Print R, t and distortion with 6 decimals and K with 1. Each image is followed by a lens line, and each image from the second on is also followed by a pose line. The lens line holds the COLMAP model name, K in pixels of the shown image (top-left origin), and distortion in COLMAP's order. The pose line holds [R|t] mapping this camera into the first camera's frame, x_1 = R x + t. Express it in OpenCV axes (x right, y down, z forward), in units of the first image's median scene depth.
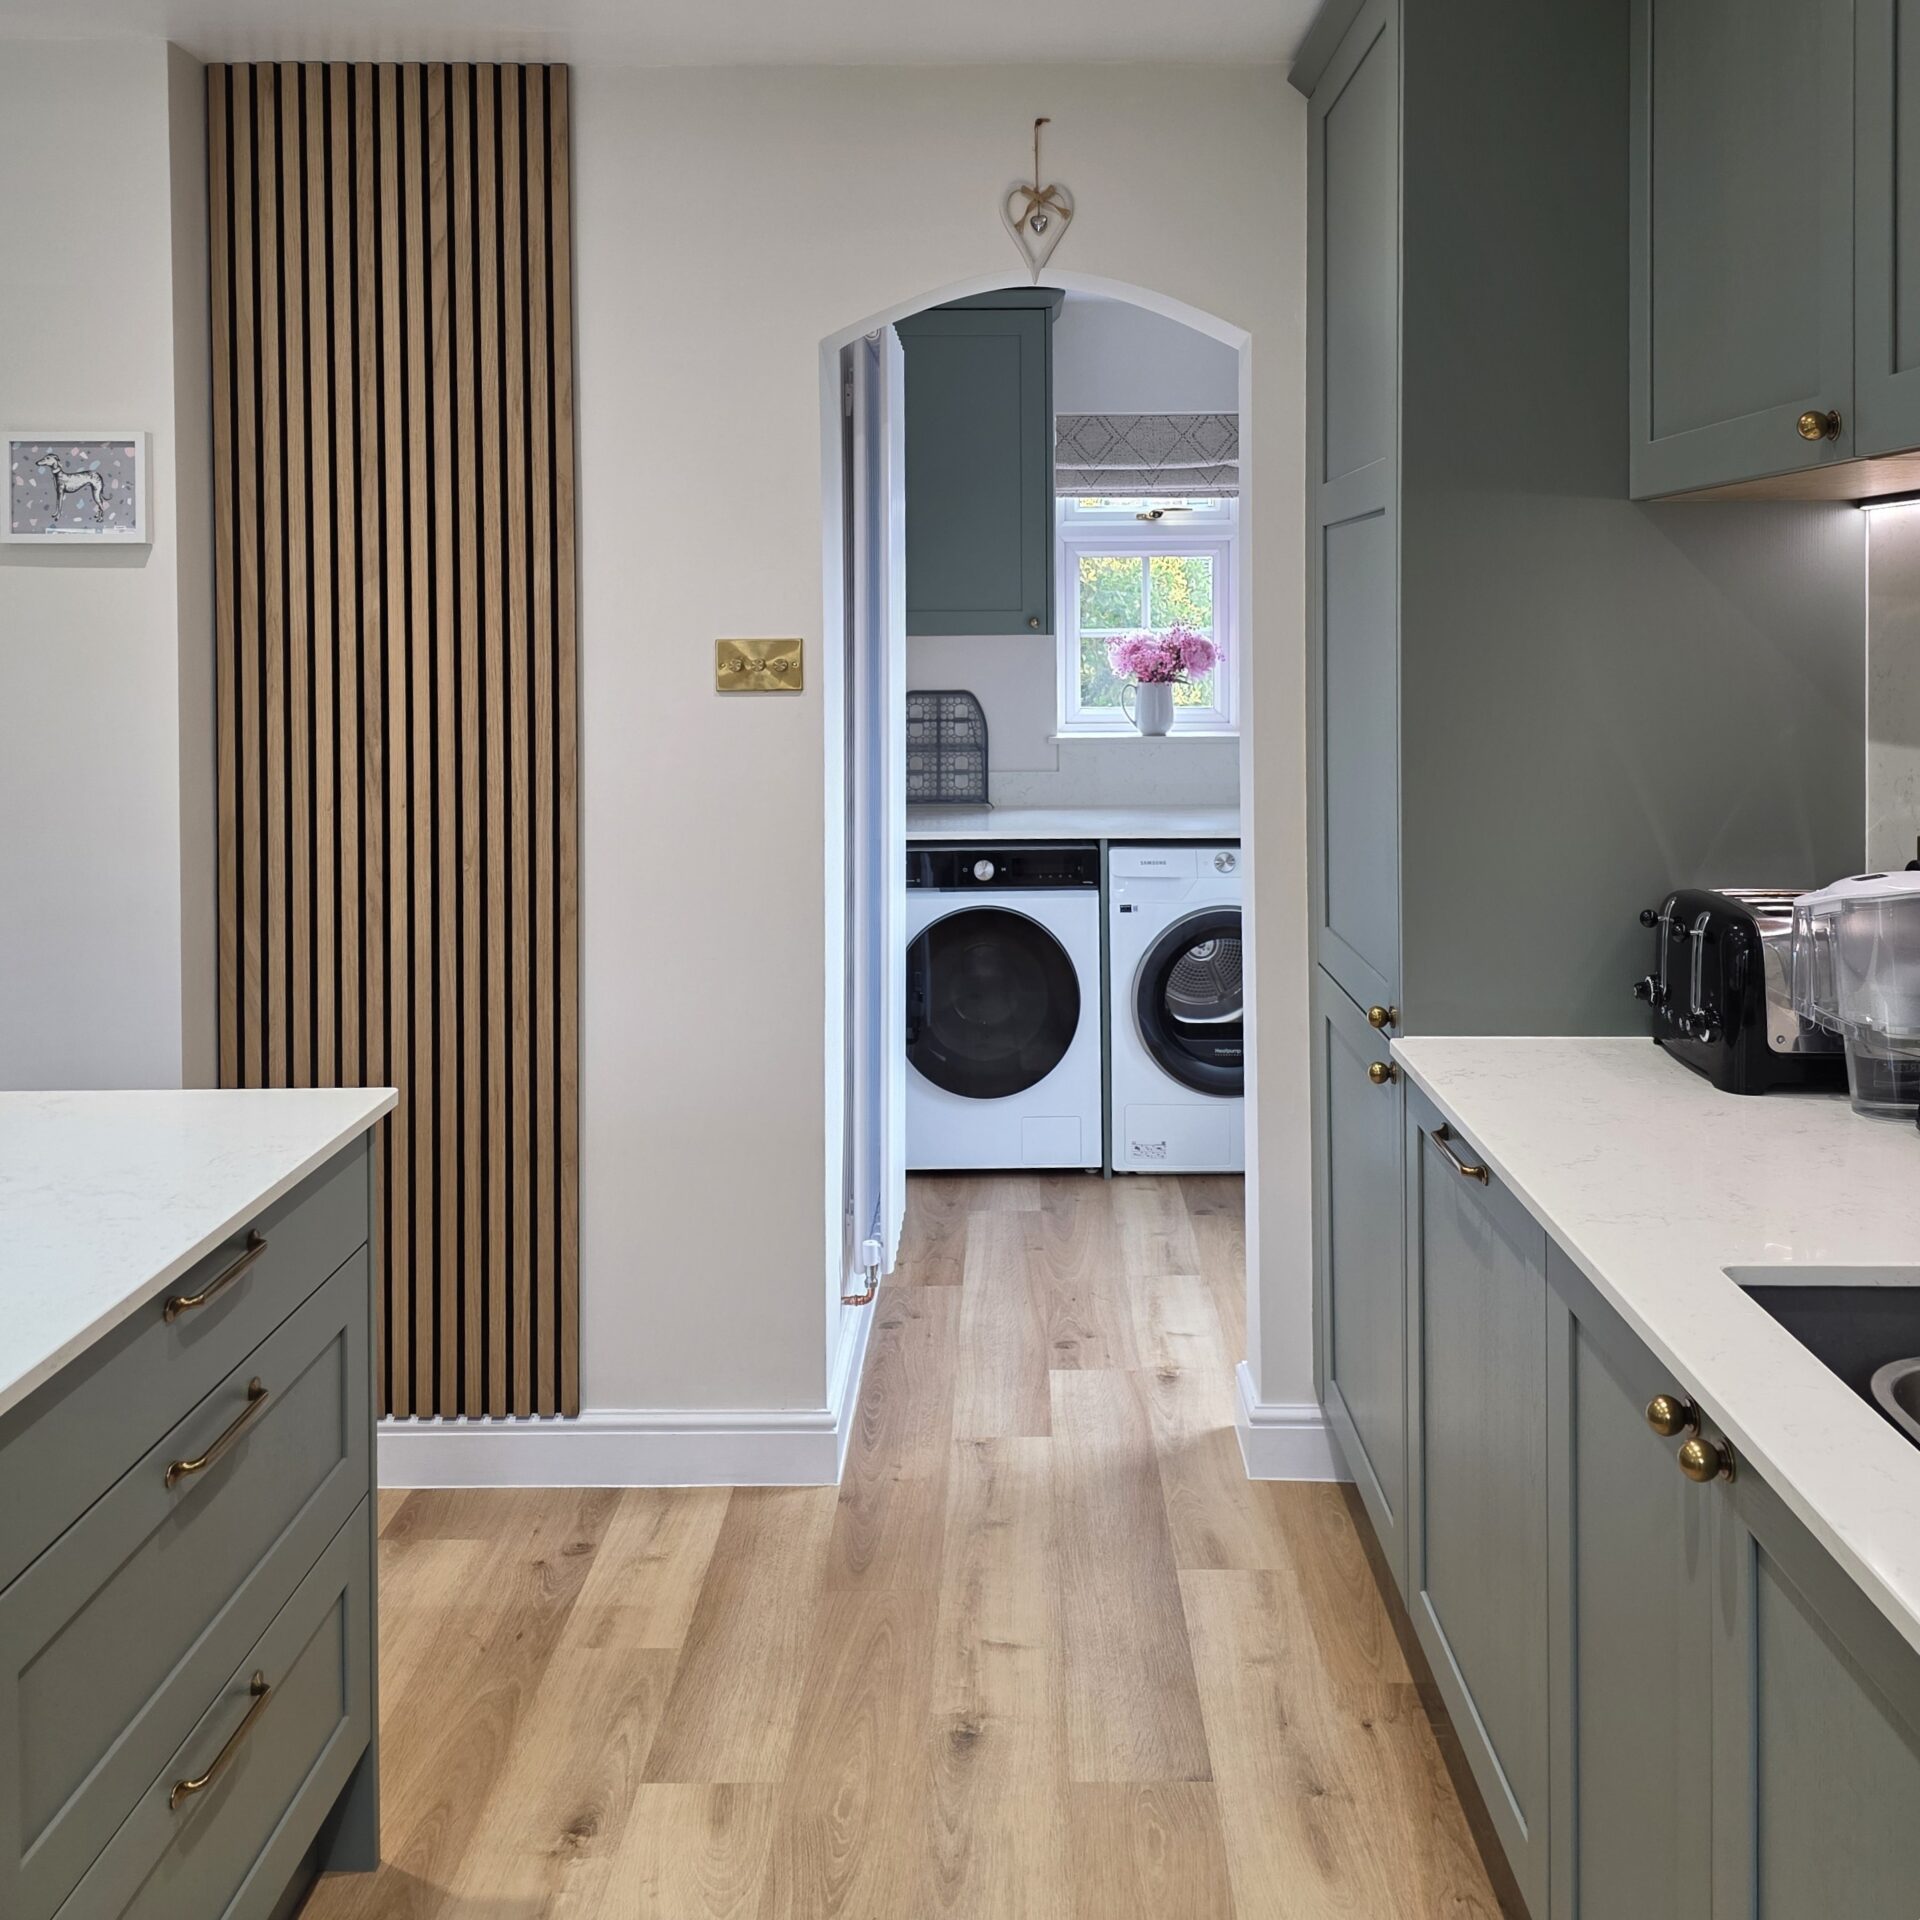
lens RADIAL K [[1723.0, 0, 1003.0], [0, 1723.0, 604.6], [0, 0, 1]] dist [0.016054, -0.026875]
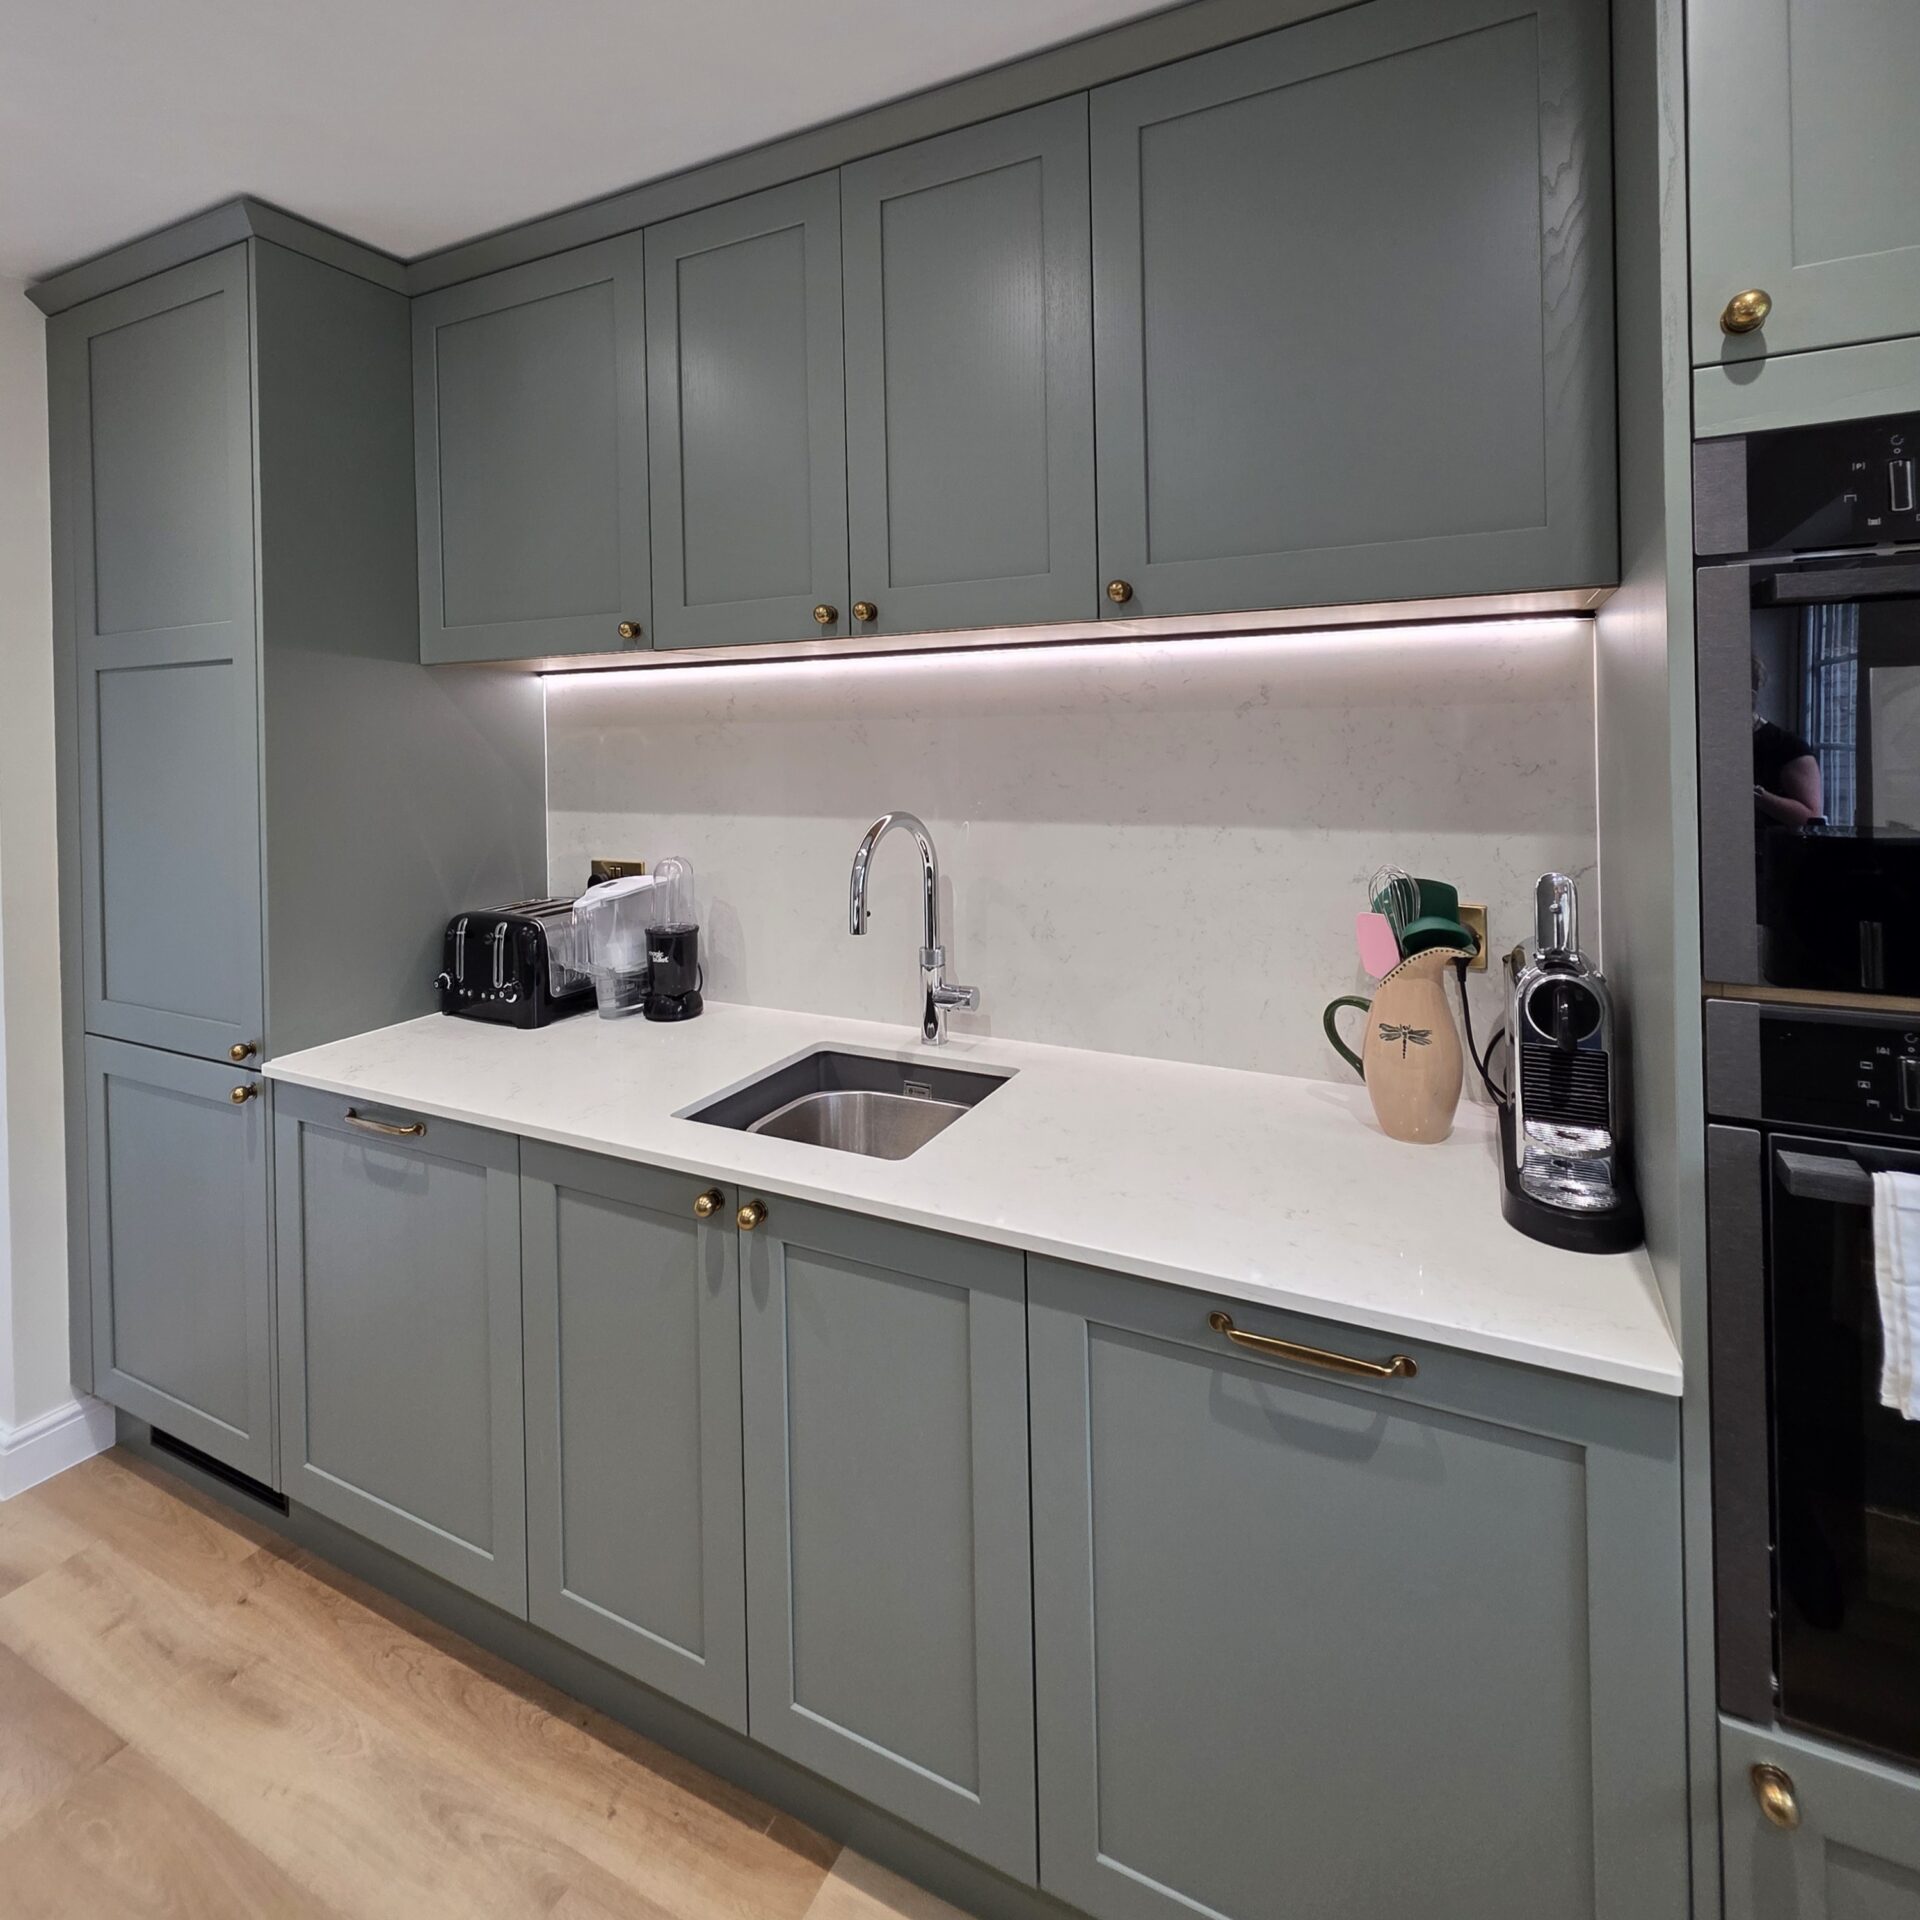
lens RADIAL K [[1004.7, 0, 957.1], [0, 1004.7, 730.0], [0, 0, 1]] dist [-0.000623, 0.000098]
pose [[0.452417, -0.001096, 0.891806, -0.231338], [0.003250, 0.999995, -0.000420, -0.000517], [-0.891801, 0.003088, 0.452418, 0.193905]]
